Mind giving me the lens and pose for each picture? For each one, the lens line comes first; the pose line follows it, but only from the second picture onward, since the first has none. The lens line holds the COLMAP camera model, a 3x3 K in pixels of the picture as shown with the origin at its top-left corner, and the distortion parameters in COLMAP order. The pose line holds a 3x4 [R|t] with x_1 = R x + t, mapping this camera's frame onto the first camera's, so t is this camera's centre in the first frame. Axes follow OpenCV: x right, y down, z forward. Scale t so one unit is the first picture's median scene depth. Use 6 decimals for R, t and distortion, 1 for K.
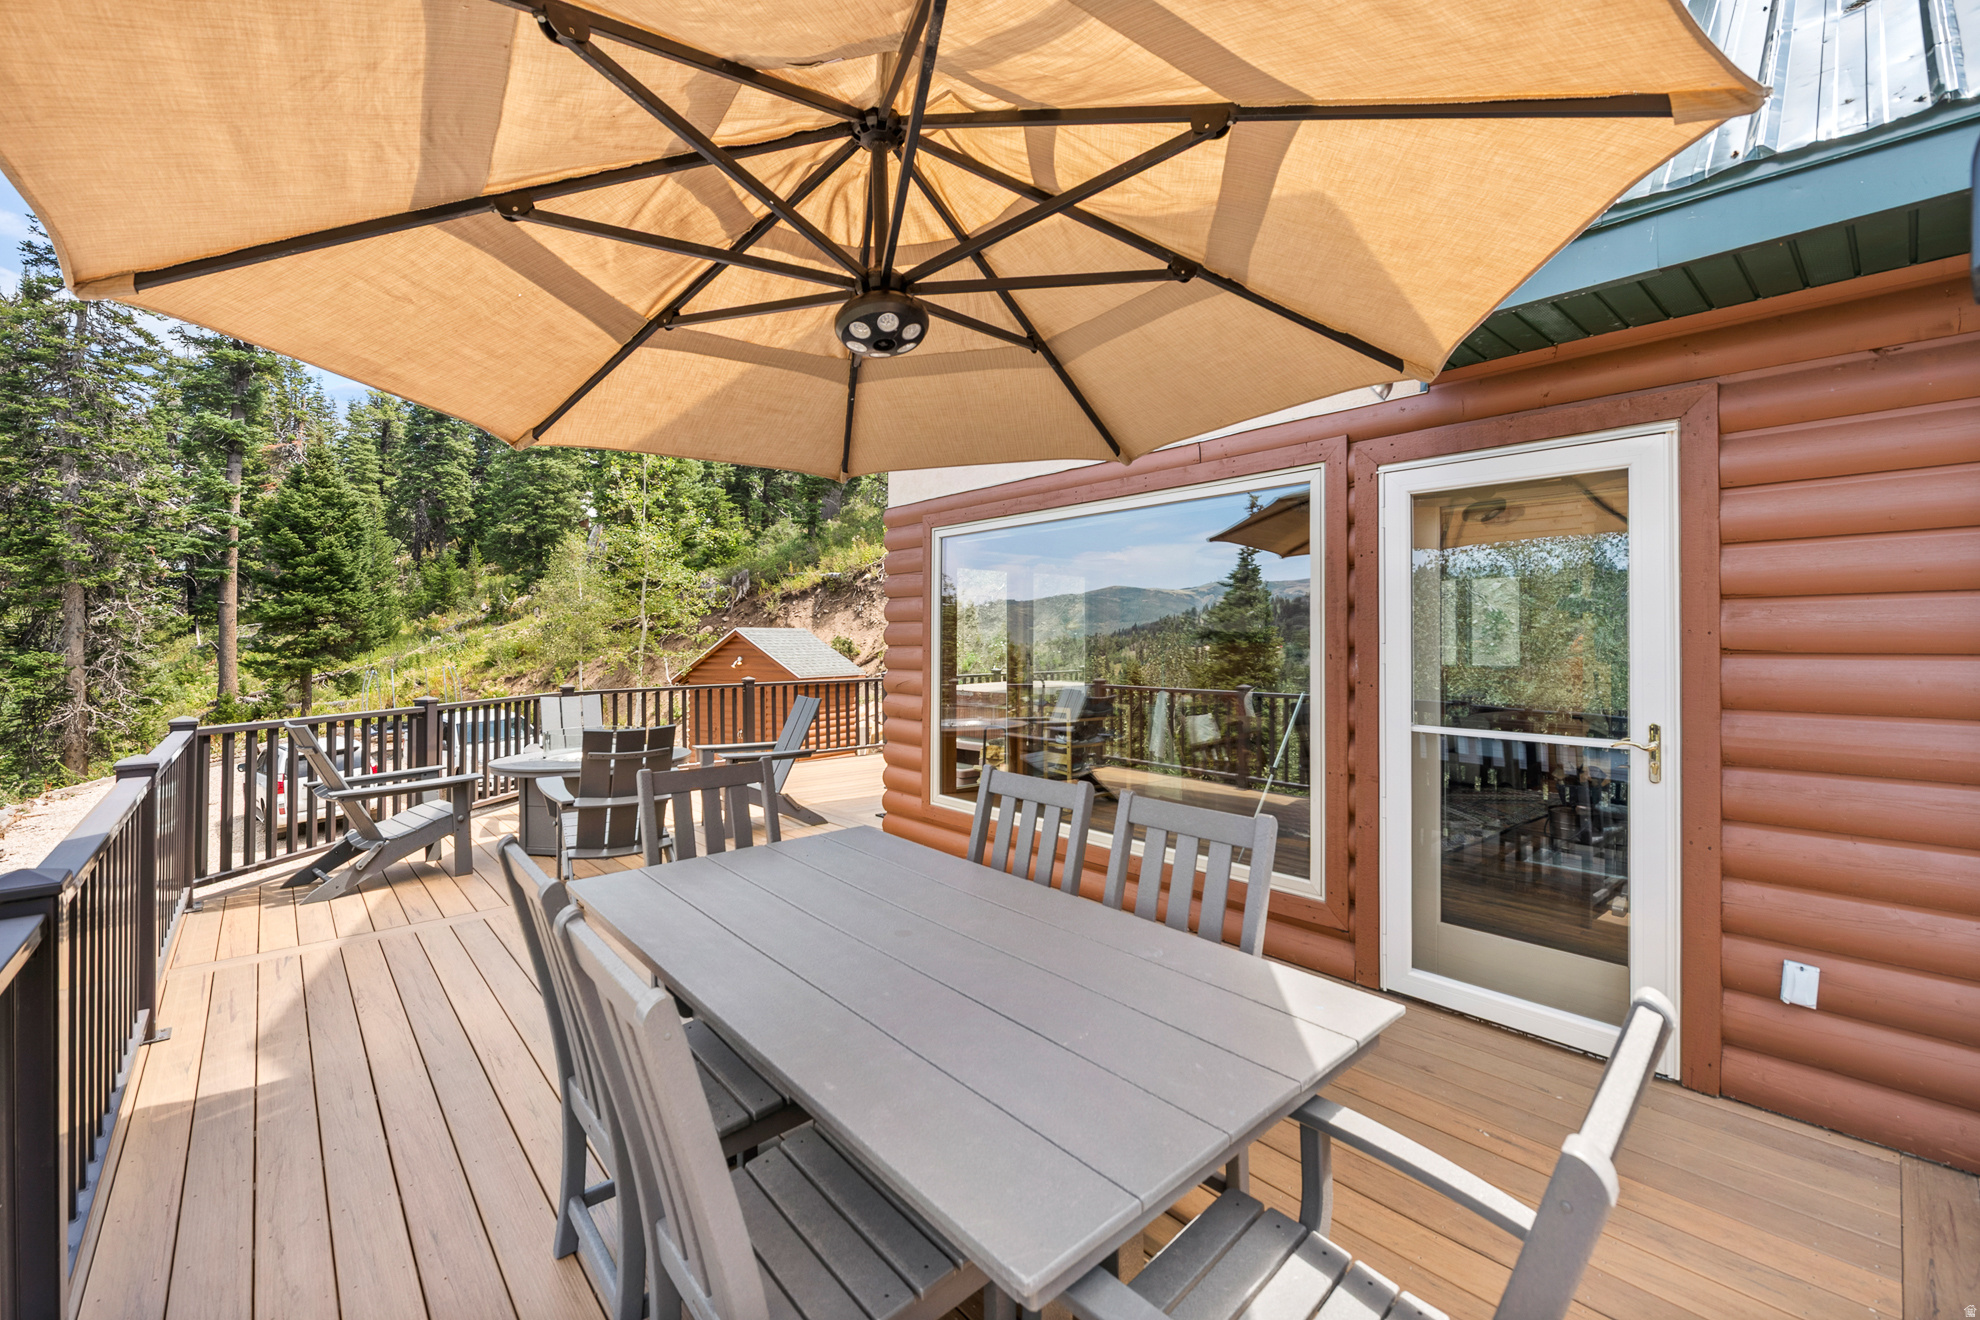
lens RADIAL K [[838.4, 0, 973.3], [0, 838.4, 630.2], [0, 0, 1]] dist [-0.006205, 0.000365]
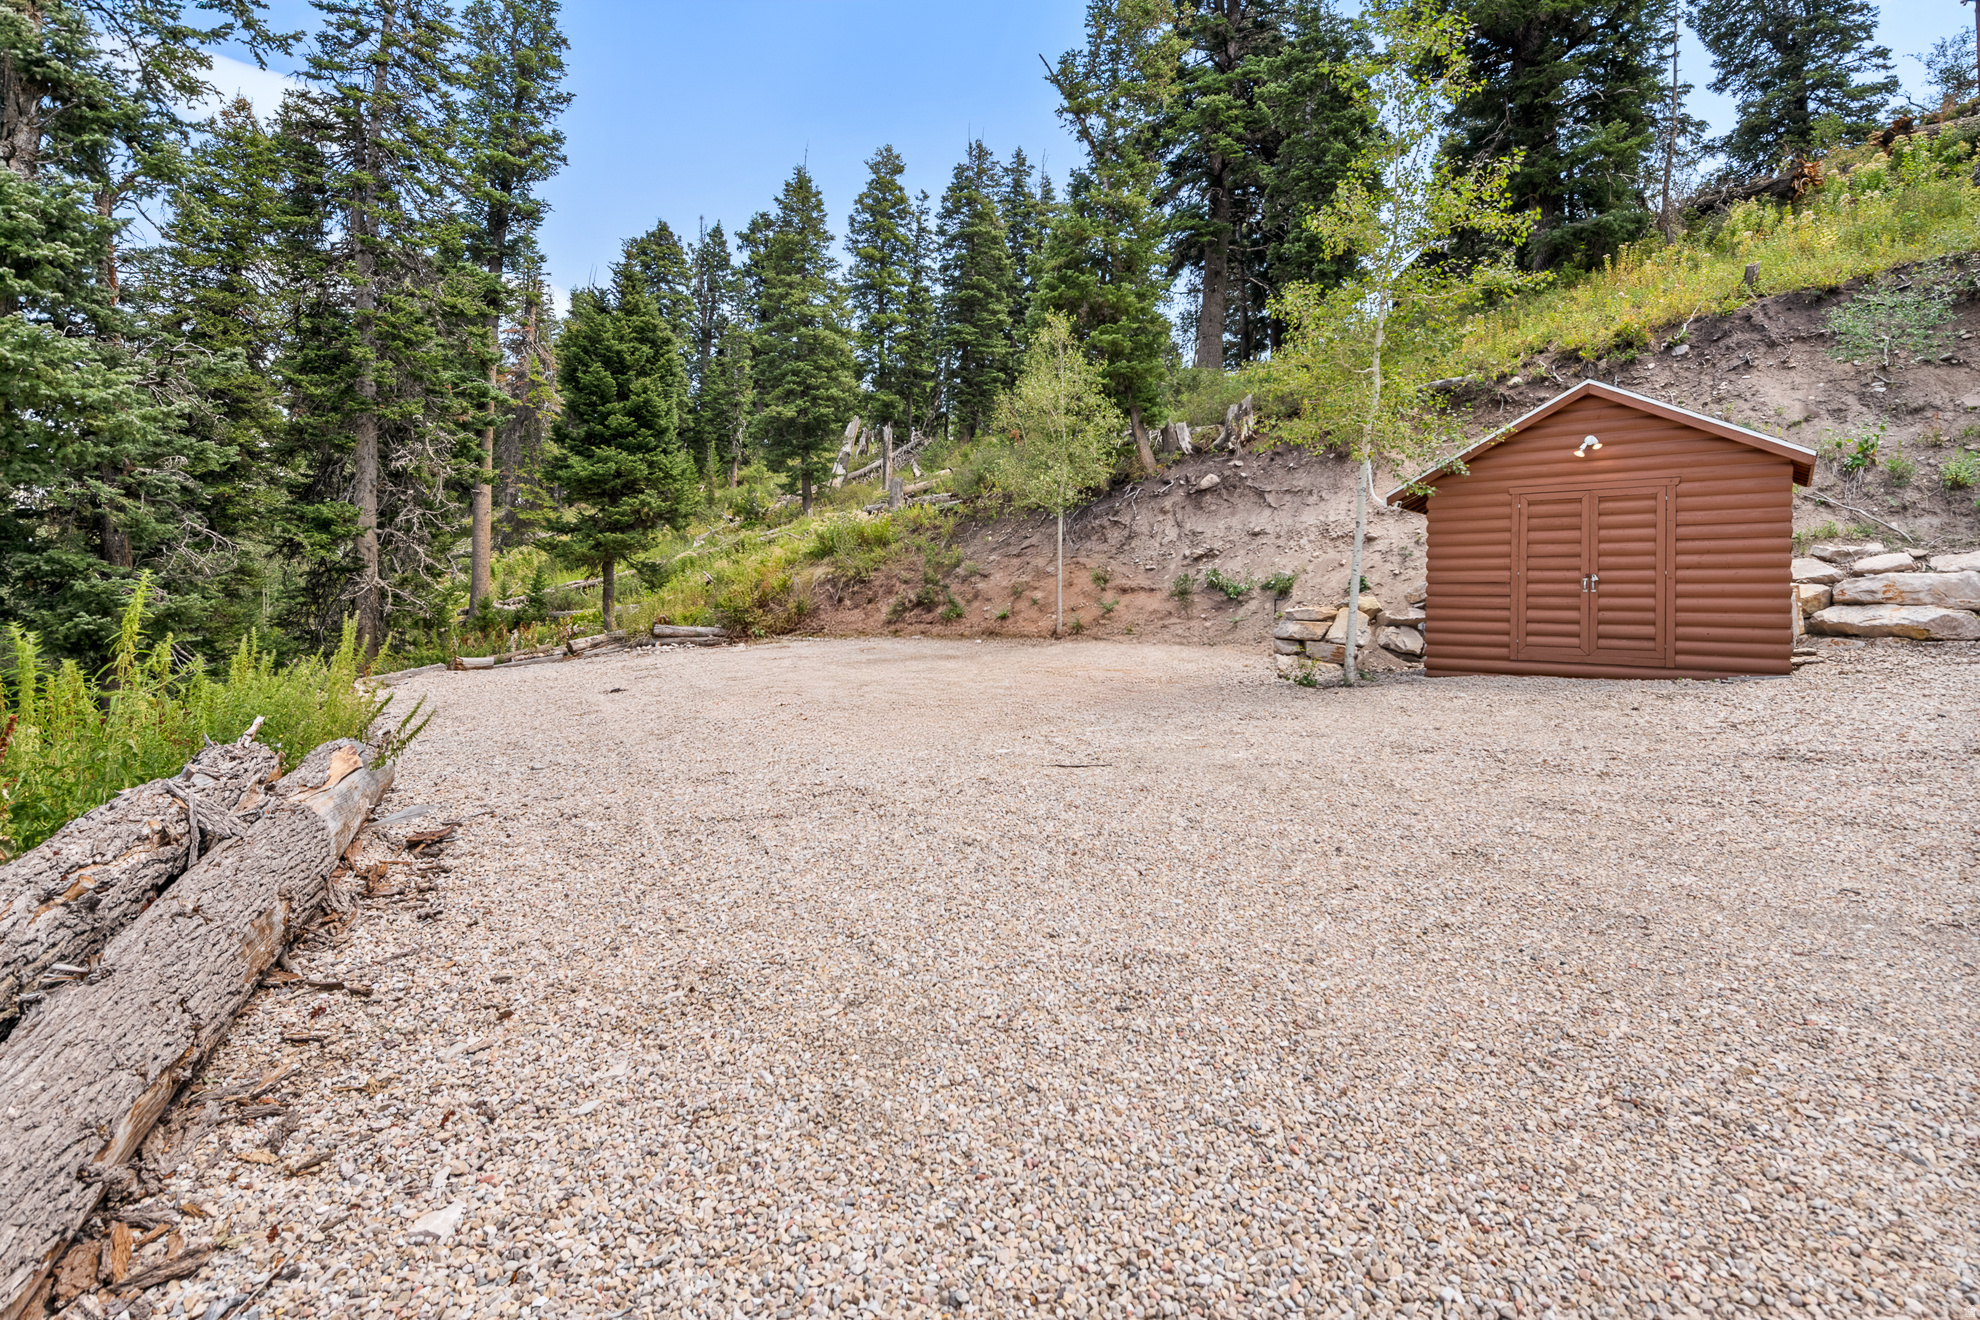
lens RADIAL K [[875.6, 0, 942.8], [0, 875.6, 590.7], [0, 0, 1]] dist [-0.000041, -0.001246]
pose [[0.988577, 0.007734, -0.150521, -0.374758], [-0.009475, 0.999896, -0.010848, 0.090074], [0.150422, 0.012150, 0.988547, 0.244819]]
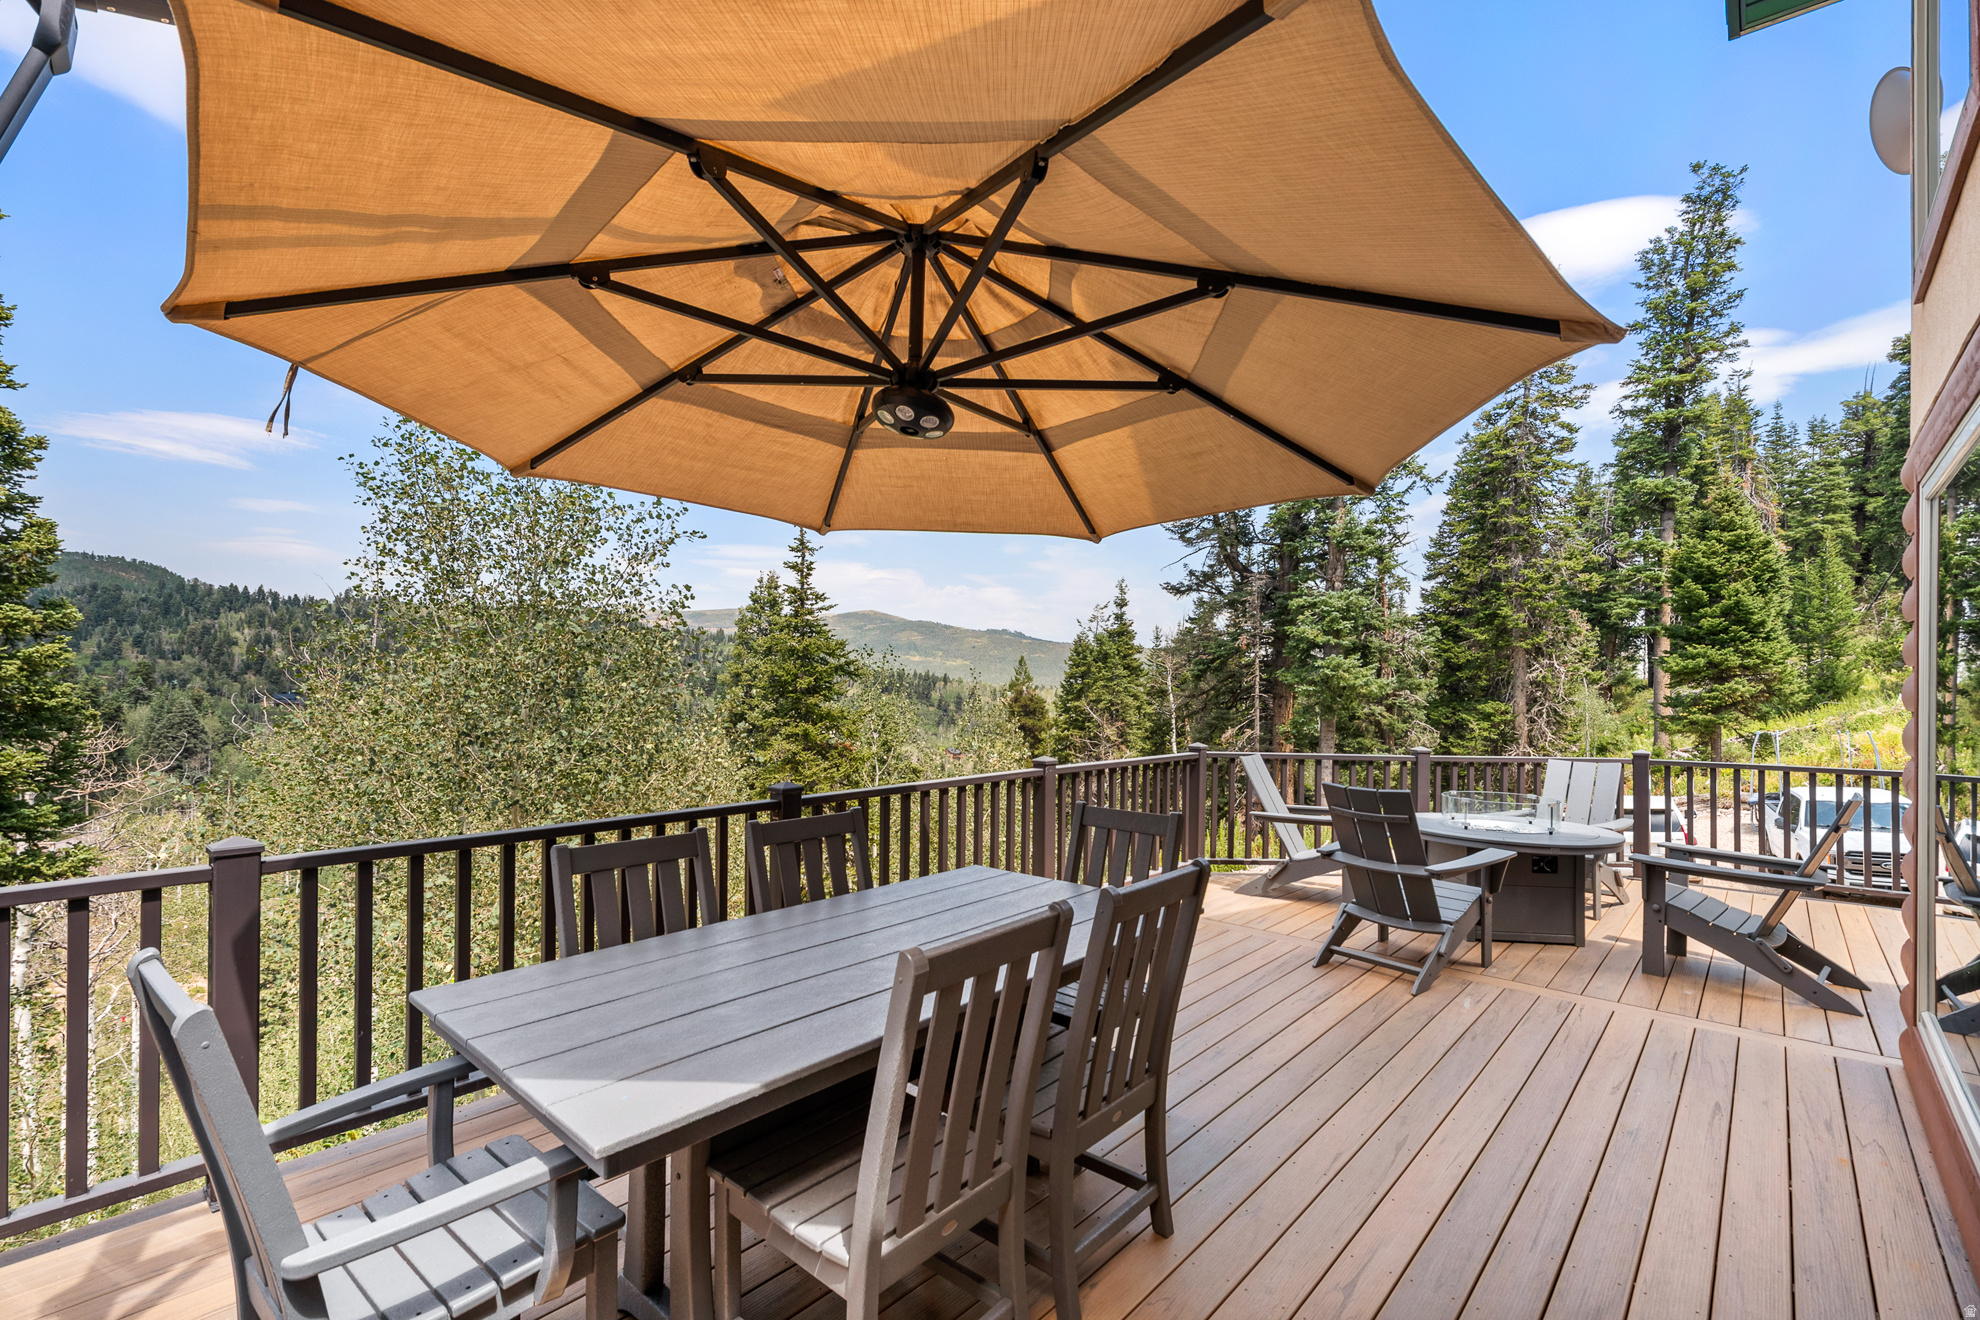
lens RADIAL K [[875.6, 0, 1006.7], [0, 875.6, 675.0], [0, 0, 1]] dist [-0.000041, -0.001246]
pose [[0.136052, -0.010481, -0.990646, 0.076711], [-0.000426, 0.999943, -0.010638, -0.000250], [0.990702, 0.001870, 0.136040, 0.070893]]
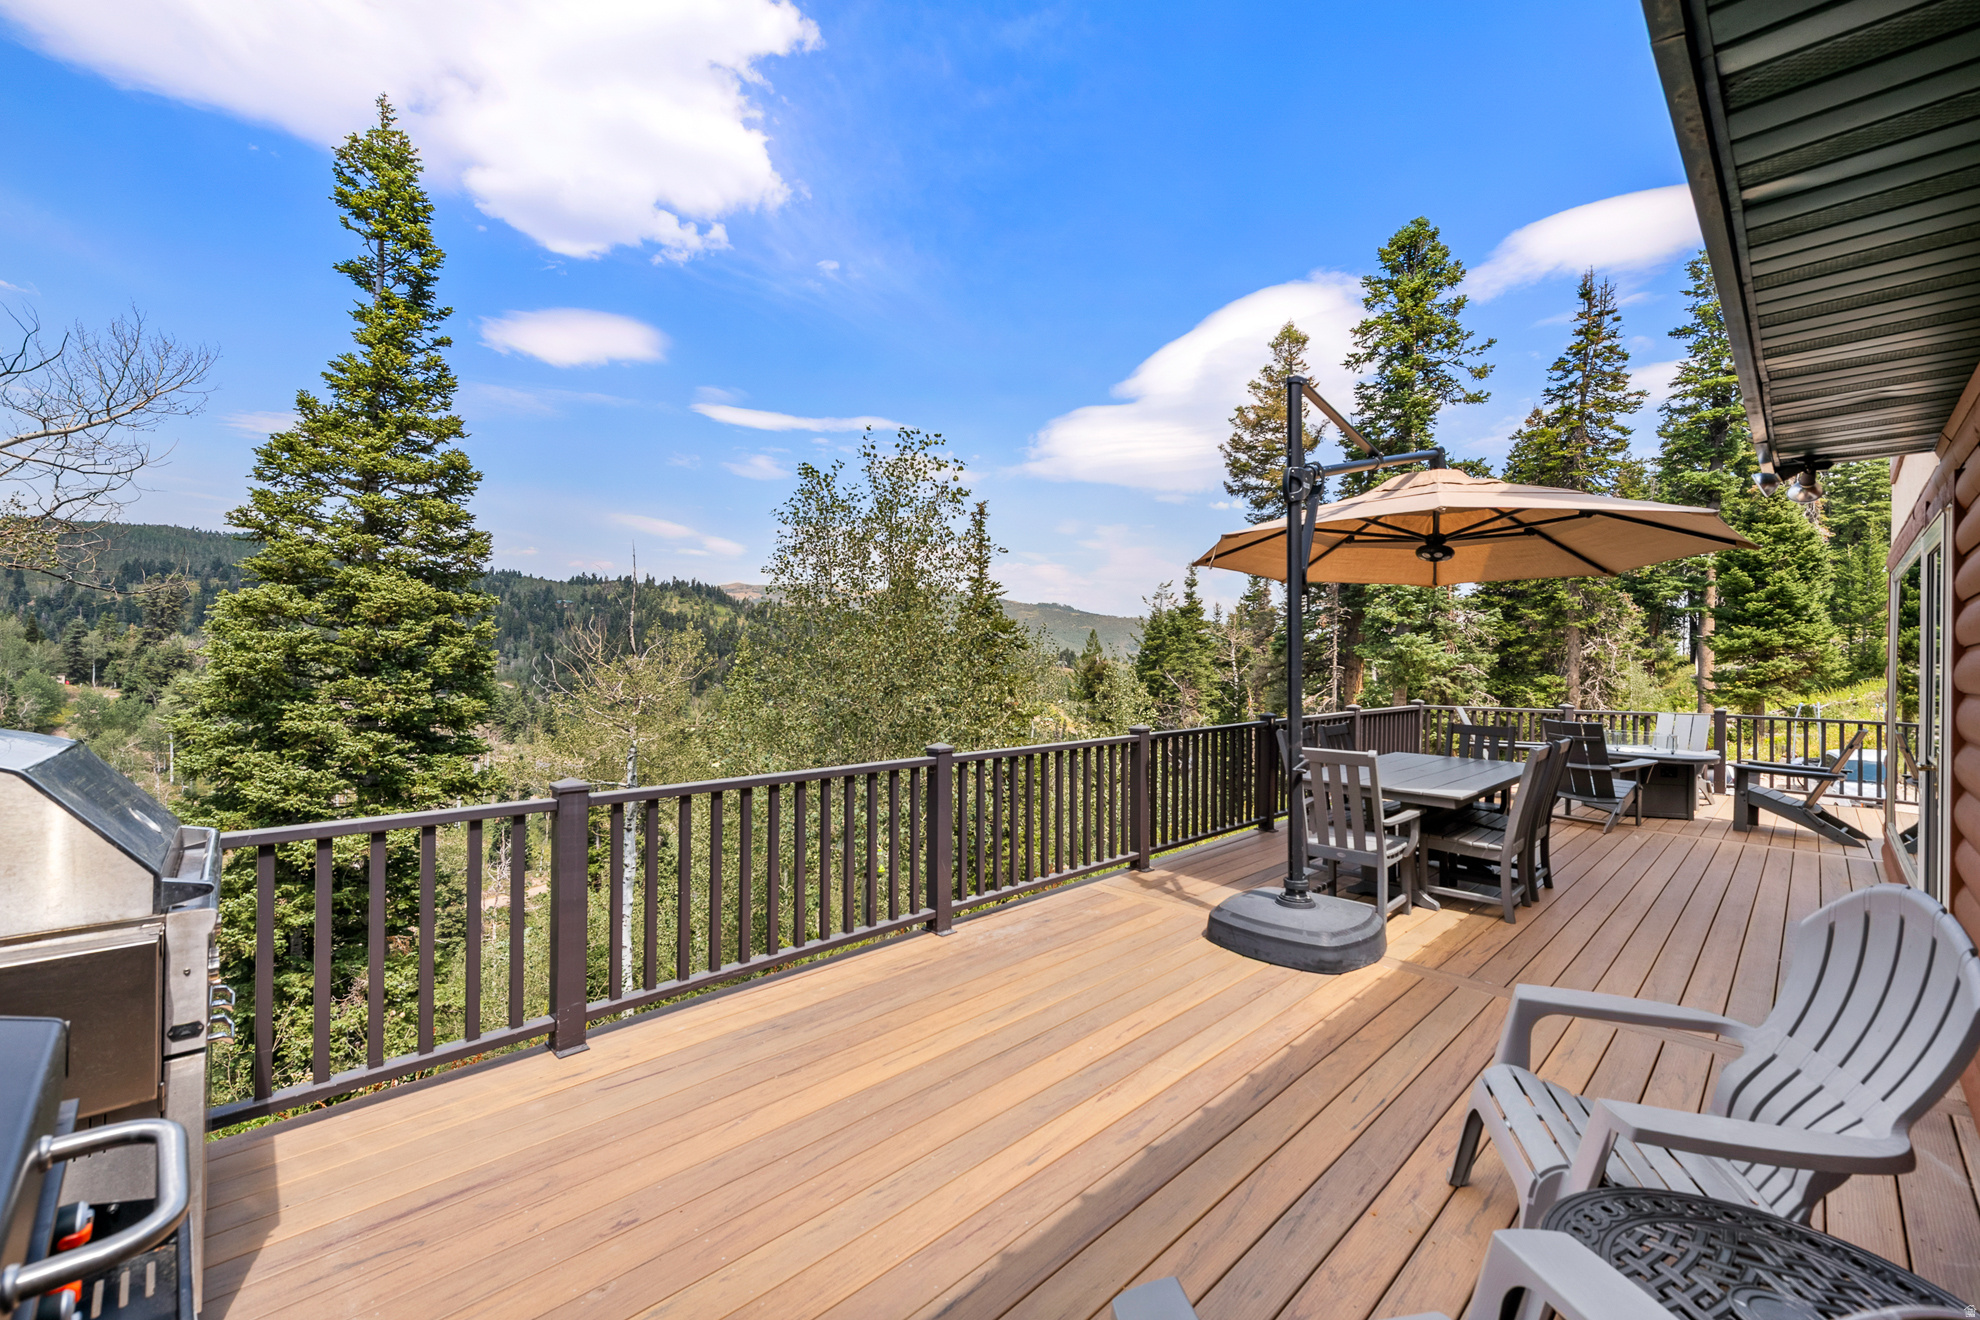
lens RADIAL K [[823.2, 0, 980.8], [0, 823.2, 648.4], [0, 0, 1]] dist [-0.002471, -0.000740]
pose [[0.062146, -0.004919, -0.998055, 0.178550], [-0.009503, 0.999940, -0.005520, -0.002047], [0.998022, 0.009828, 0.062096, -0.046561]]
